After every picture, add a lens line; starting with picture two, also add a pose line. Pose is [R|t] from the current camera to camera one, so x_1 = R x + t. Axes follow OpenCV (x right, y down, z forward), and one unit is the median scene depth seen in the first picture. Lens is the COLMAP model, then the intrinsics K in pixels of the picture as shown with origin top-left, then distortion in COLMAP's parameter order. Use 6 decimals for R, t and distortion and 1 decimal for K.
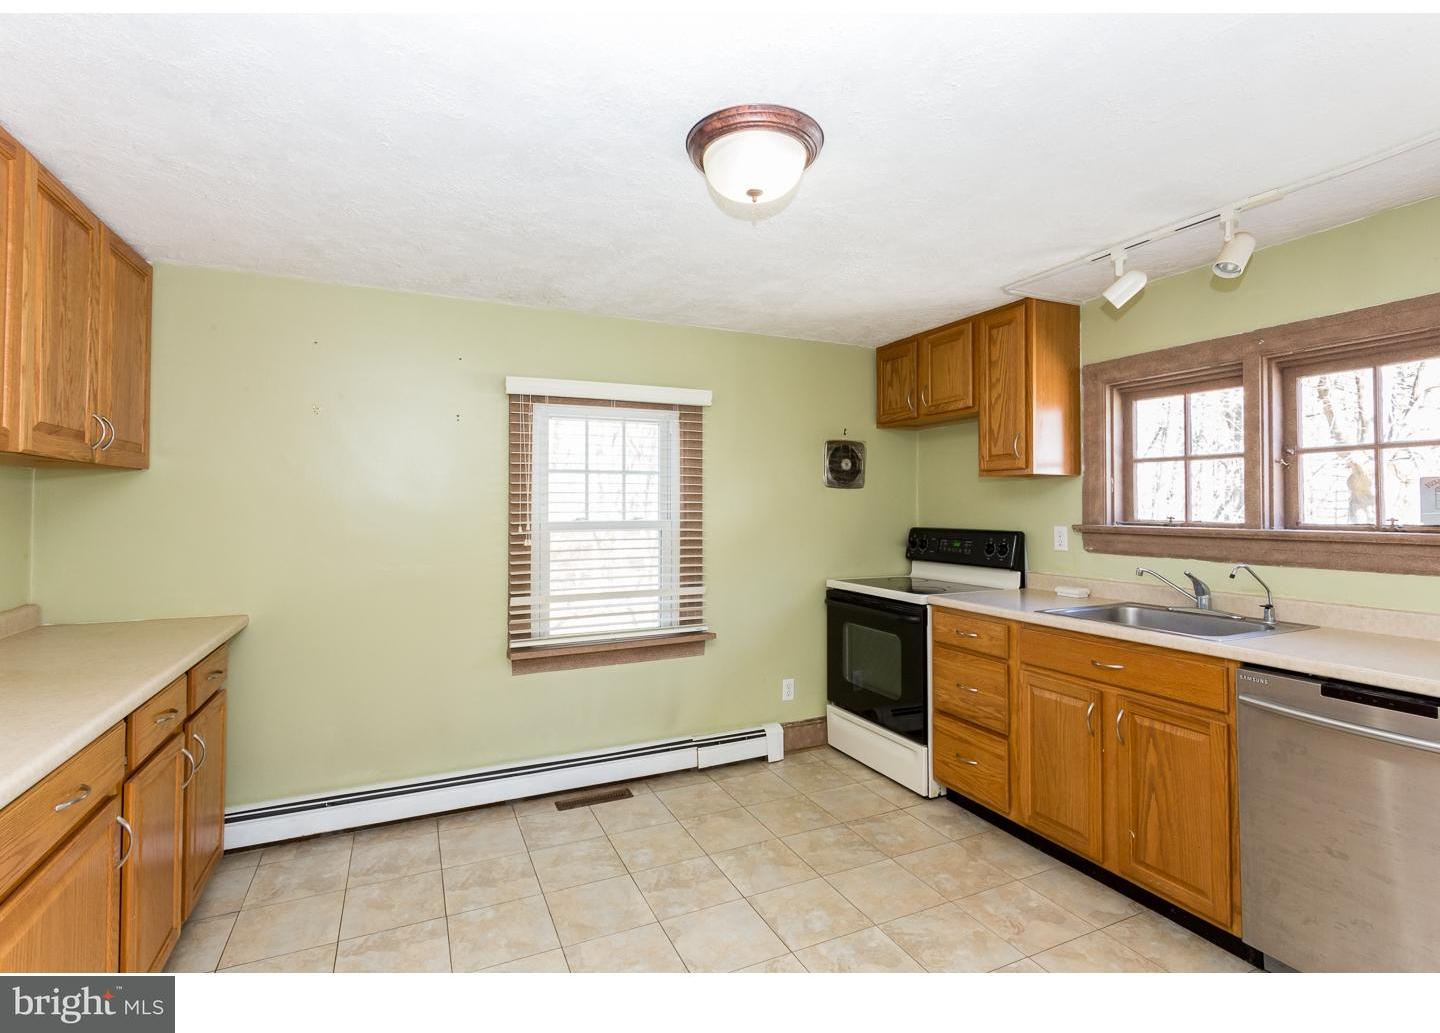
lens RADIAL K [[676.4, 0, 716.9], [0, 676.4, 491.0], [0, 0, 1]] dist [0.000692, -0.000132]
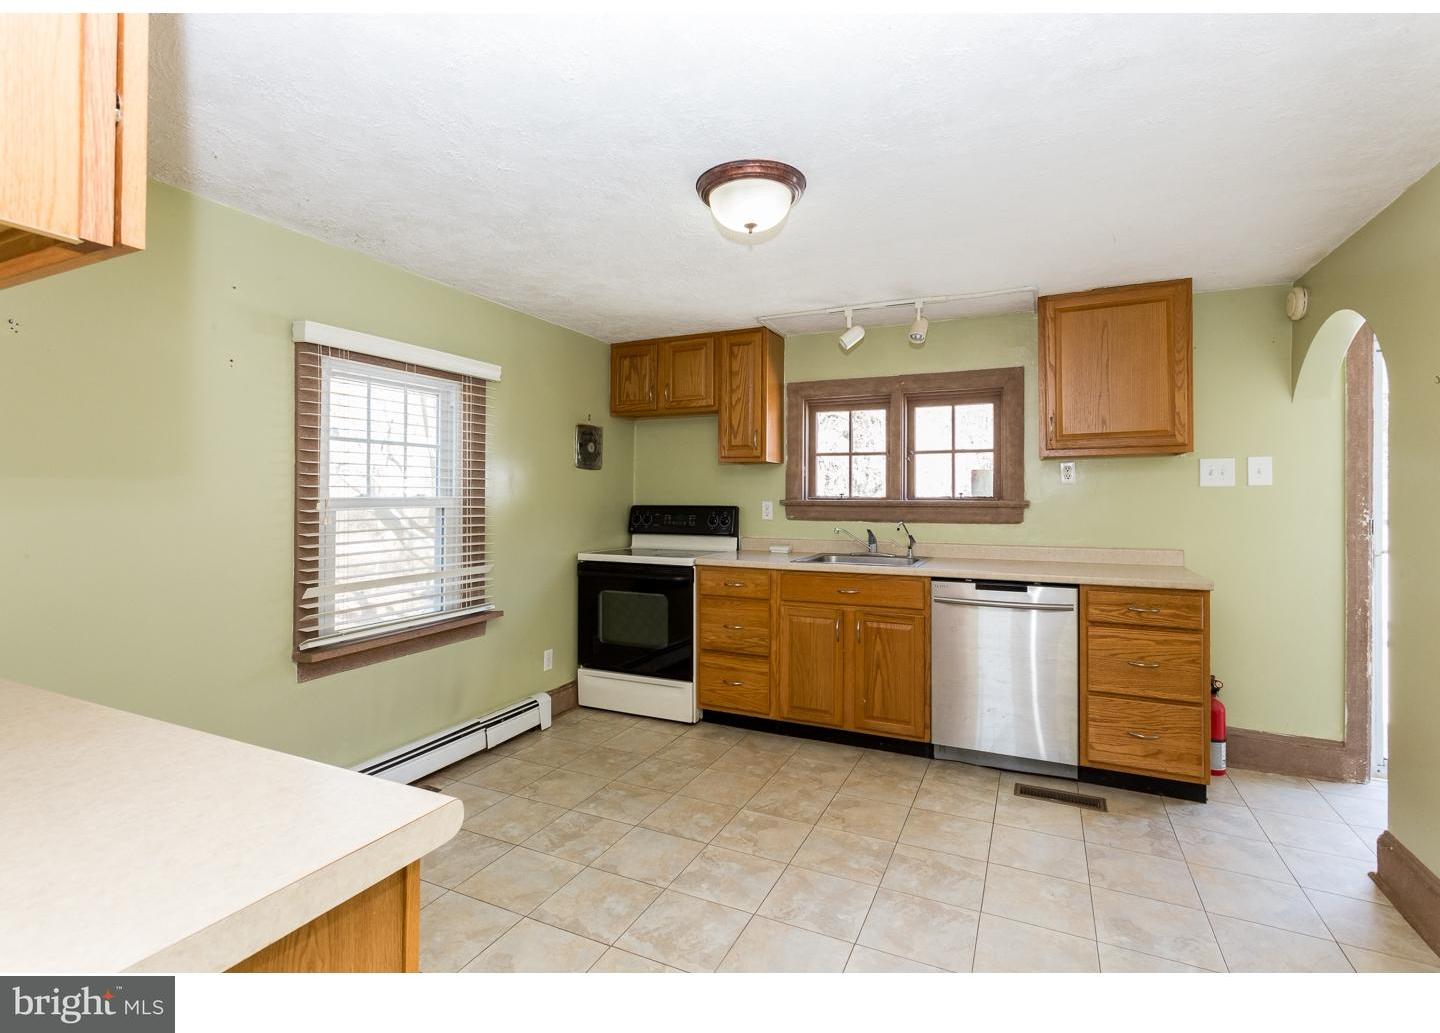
lens RADIAL K [[676.4, 0, 716.9], [0, 676.4, 491.0], [0, 0, 1]] dist [0.000692, -0.000132]
pose [[0.766918, 0.006397, 0.641714, -0.443232], [-0.017431, 0.999789, 0.010864, 0.019697], [-0.641509, -0.019518, 0.766867, 0.042293]]
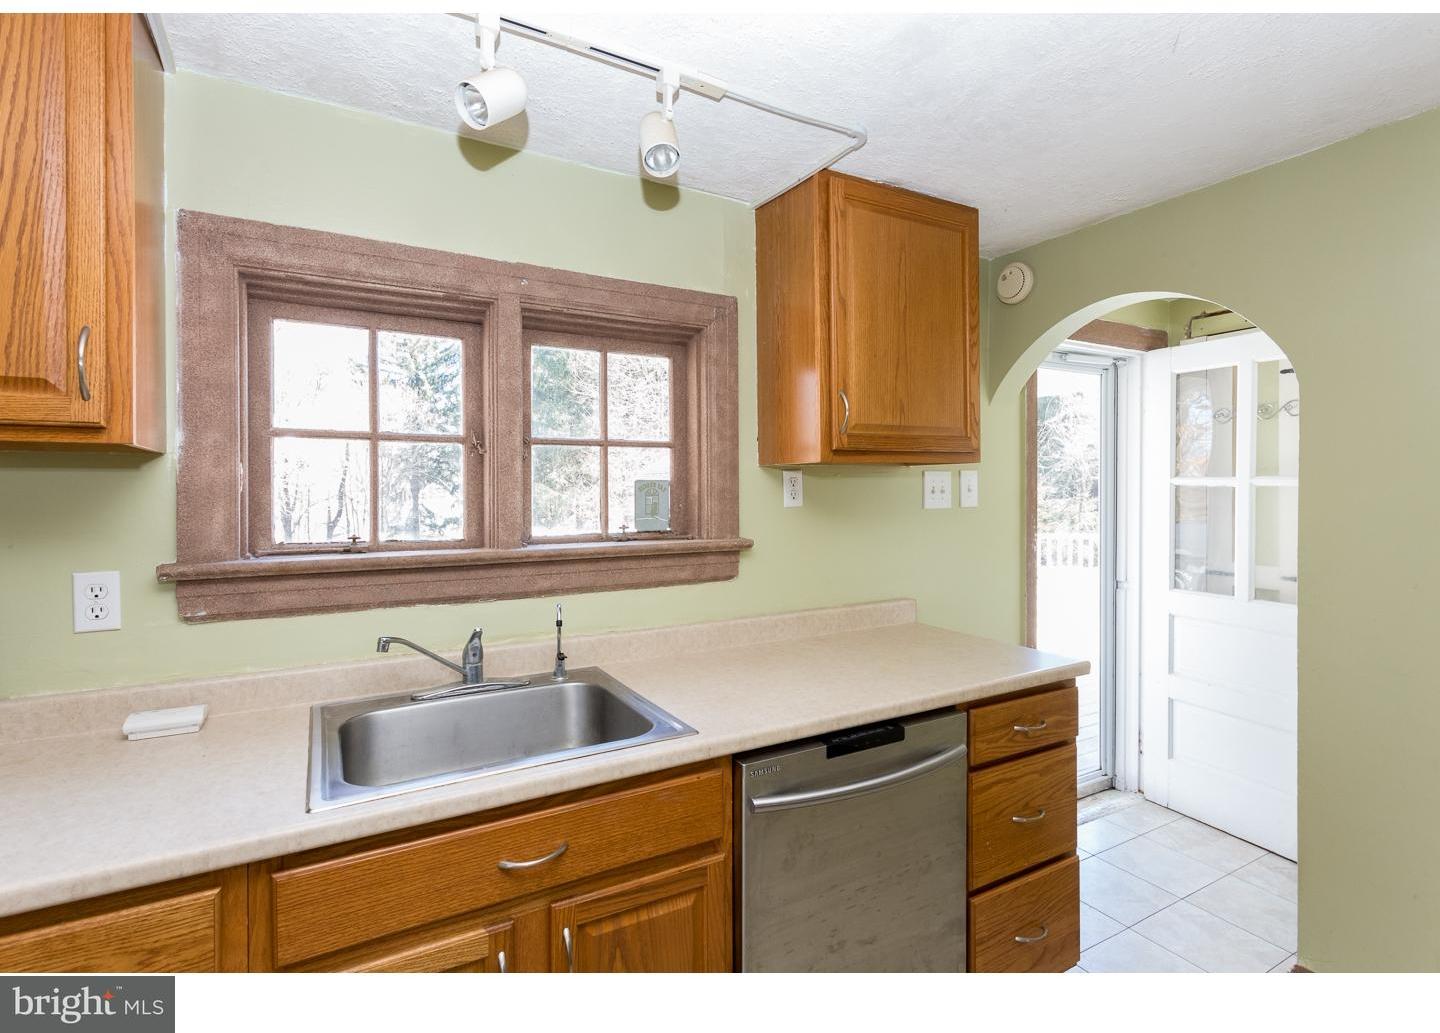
lens RADIAL K [[693.3, 0, 715.4], [0, 693.3, 493.3], [0, 0, 1]] dist [-0.001138, -0.000296]
pose [[-0.078338, -0.005474, 0.996912, 0.055746], [-0.020379, 0.999785, 0.003889, -0.006055], [-0.996719, -0.020011, -0.078433, 0.683081]]
